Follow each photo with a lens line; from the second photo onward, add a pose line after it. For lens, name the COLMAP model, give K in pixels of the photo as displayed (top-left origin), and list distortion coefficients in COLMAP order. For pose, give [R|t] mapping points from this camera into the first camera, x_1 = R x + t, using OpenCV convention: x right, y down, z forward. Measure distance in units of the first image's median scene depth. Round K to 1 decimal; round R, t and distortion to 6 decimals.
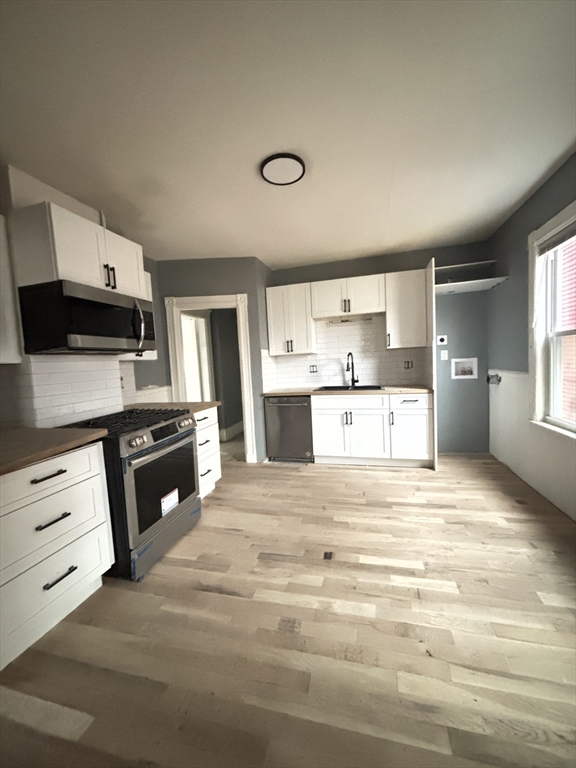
lens RADIAL K [[309.8, 0, 285.2], [0, 309.8, 384.8], [0, 0, 1]] dist [-0.001113, 0.000198]
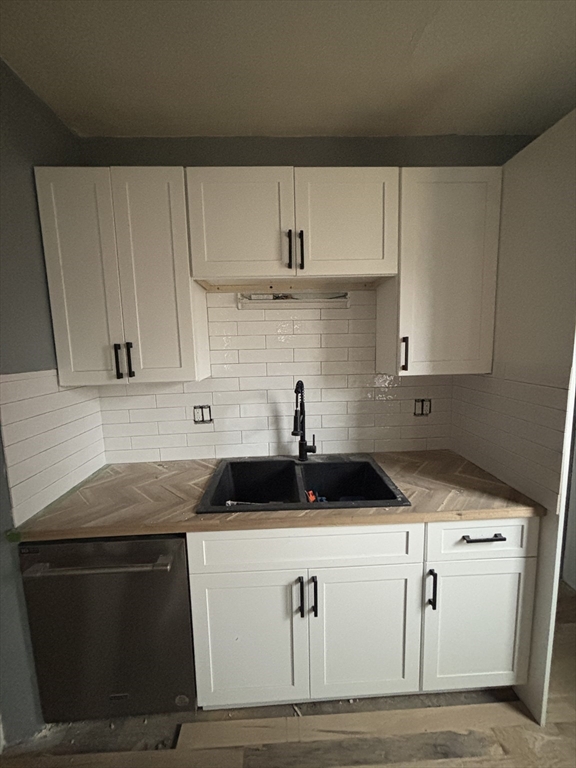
lens RADIAL K [[309.8, 0, 286.4], [0, 309.8, 387.6], [0, 0, 1]] dist [-0.001113, 0.000198]
pose [[0.954044, -0.012132, 0.299421, 0.095907], [-0.003287, 0.998696, 0.050937, -0.135033], [-0.299649, -0.049581, 0.952760, 0.757121]]
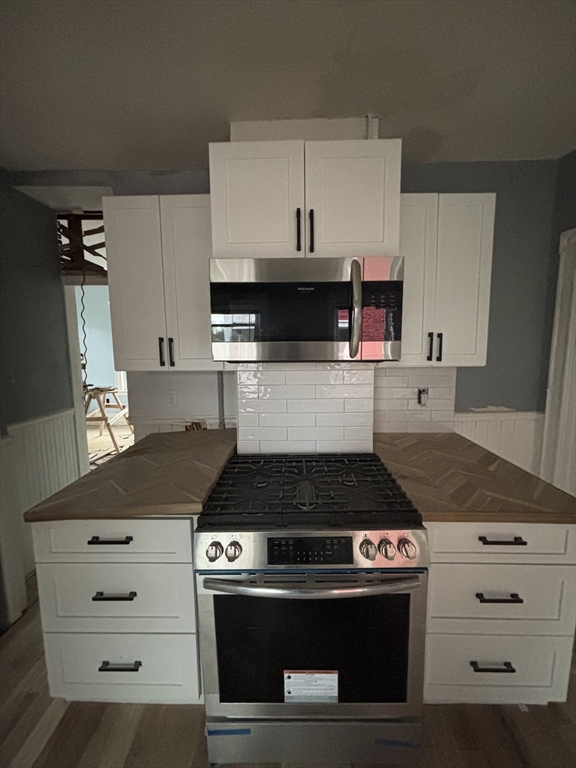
lens RADIAL K [[309.8, 0, 292.3], [0, 309.8, 381.3], [0, 0, 1]] dist [-0.001113, 0.000198]
pose [[0.251437, 0.158584, -0.954794, 0.003247], [-0.078872, 0.986562, 0.143090, -0.101421], [0.964655, 0.039329, 0.260566, 0.535299]]
